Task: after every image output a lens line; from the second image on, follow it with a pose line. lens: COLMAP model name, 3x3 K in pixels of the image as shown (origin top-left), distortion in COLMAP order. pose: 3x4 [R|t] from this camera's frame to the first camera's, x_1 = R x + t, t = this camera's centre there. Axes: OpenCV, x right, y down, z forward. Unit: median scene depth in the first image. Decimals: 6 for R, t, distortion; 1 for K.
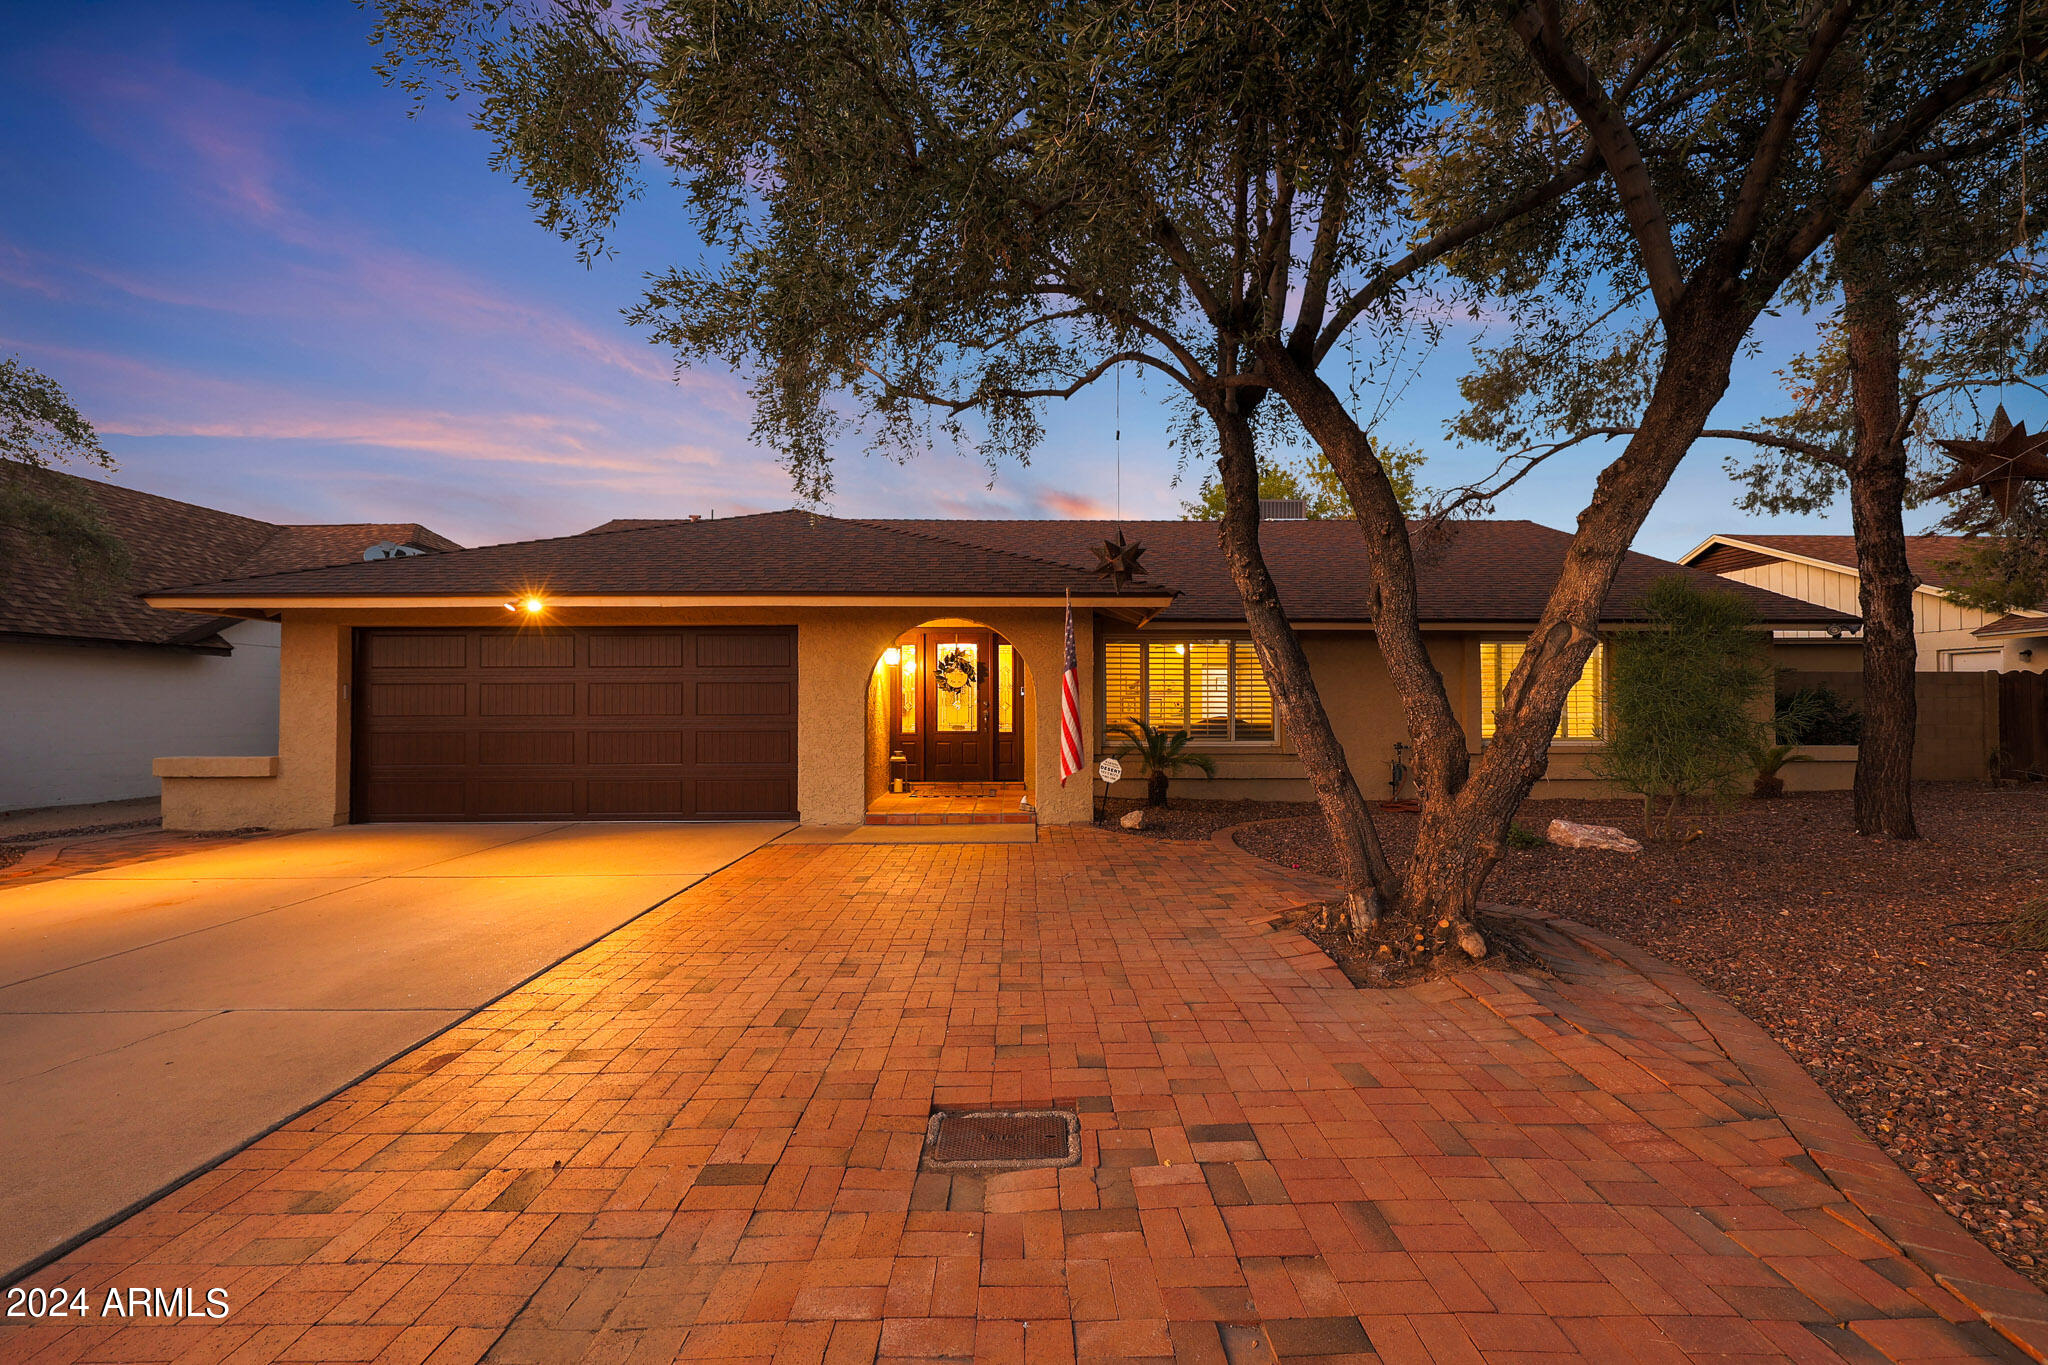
lens RADIAL K [[845.8, 0, 1027.8], [0, 845.8, 710.8], [0, 0, 1]] dist [0.000139, -0.000019]
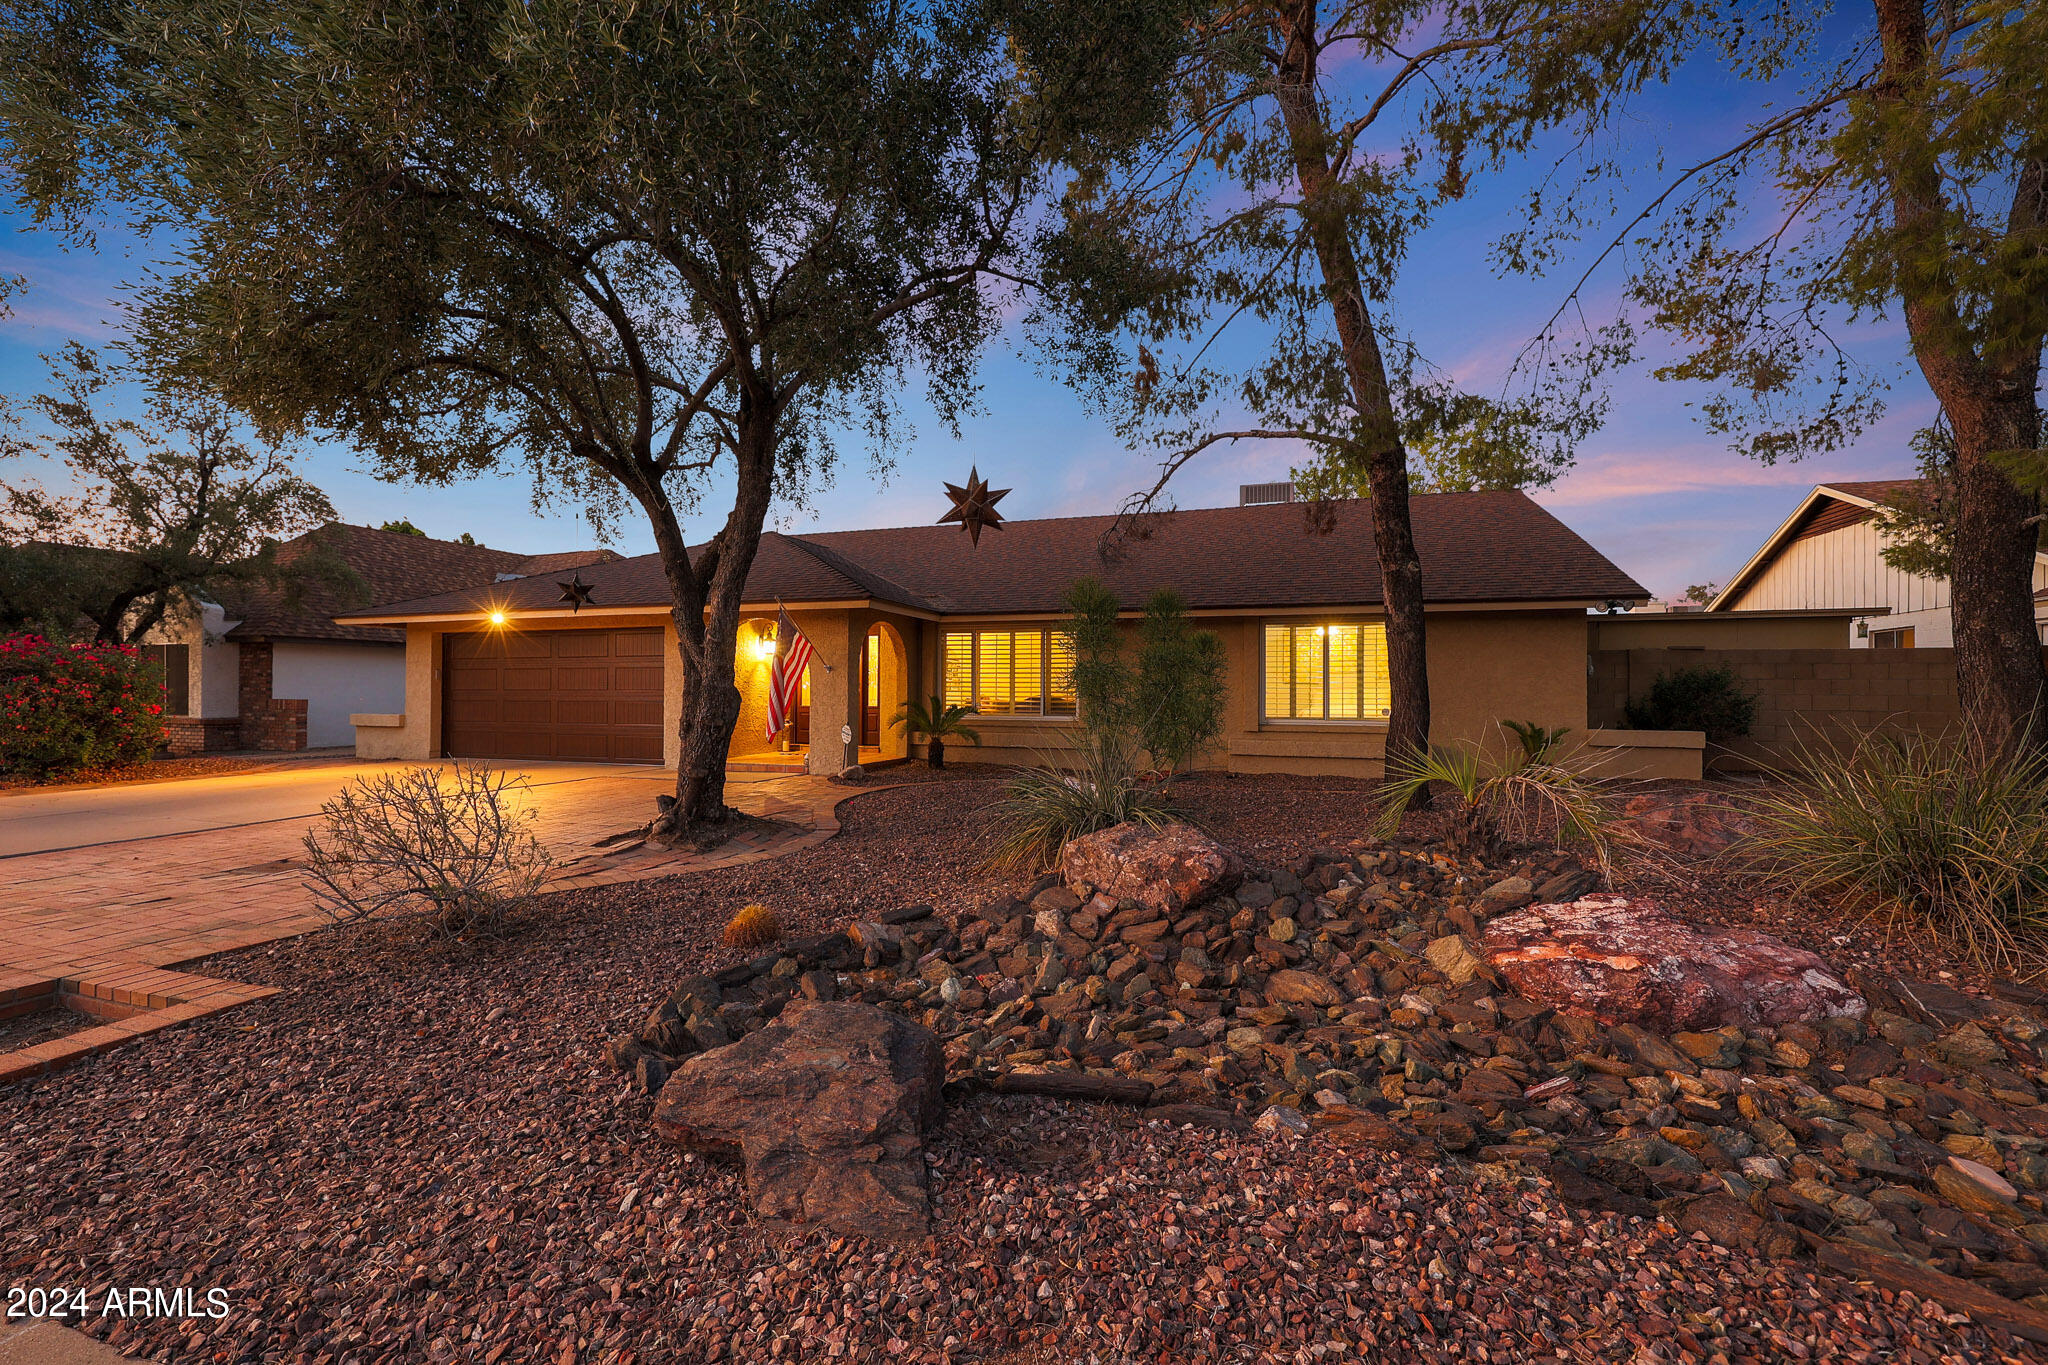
lens RADIAL K [[850.6, 0, 1024.0], [0, 850.6, 682.5], [0, 0, 1]] dist [0.000118, -0.000013]
pose [[0.940175, 0.001541, -0.340689, 0.691237], [-0.007038, 0.999864, -0.014900, 0.008381], [0.340620, 0.016406, 0.940058, -0.111070]]
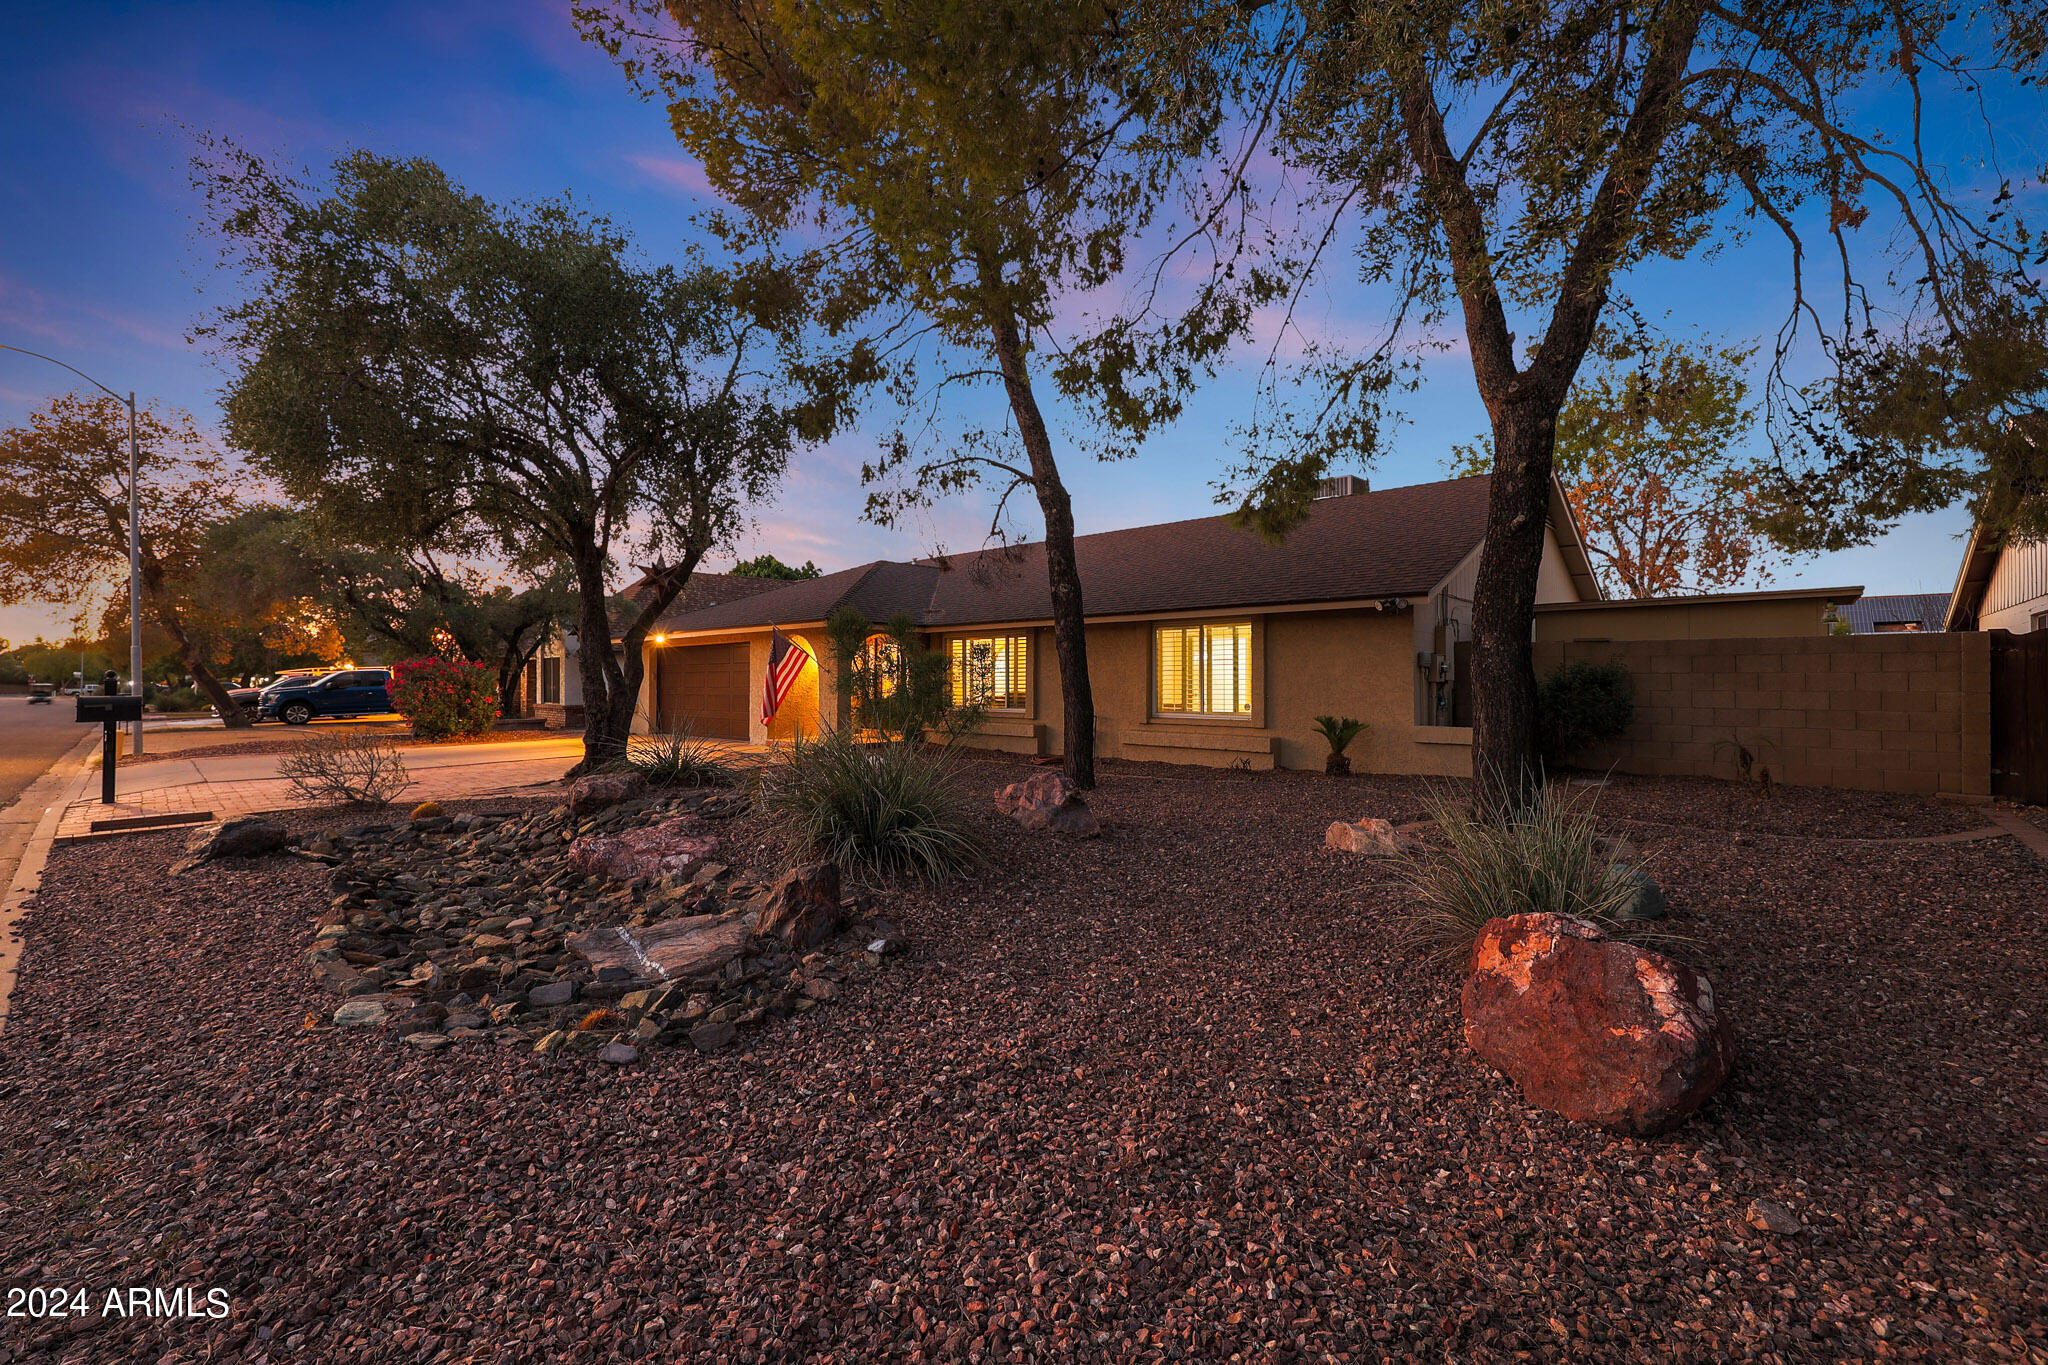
lens RADIAL K [[850.6, 0, 1024.0], [0, 850.6, 682.5], [0, 0, 1]] dist [0.000118, -0.000013]
pose [[0.720272, 0.001314, -0.693691, 1.380828], [-0.005375, 0.999979, -0.003687, -0.002027], [0.693671, 0.006384, 0.720263, 0.021982]]
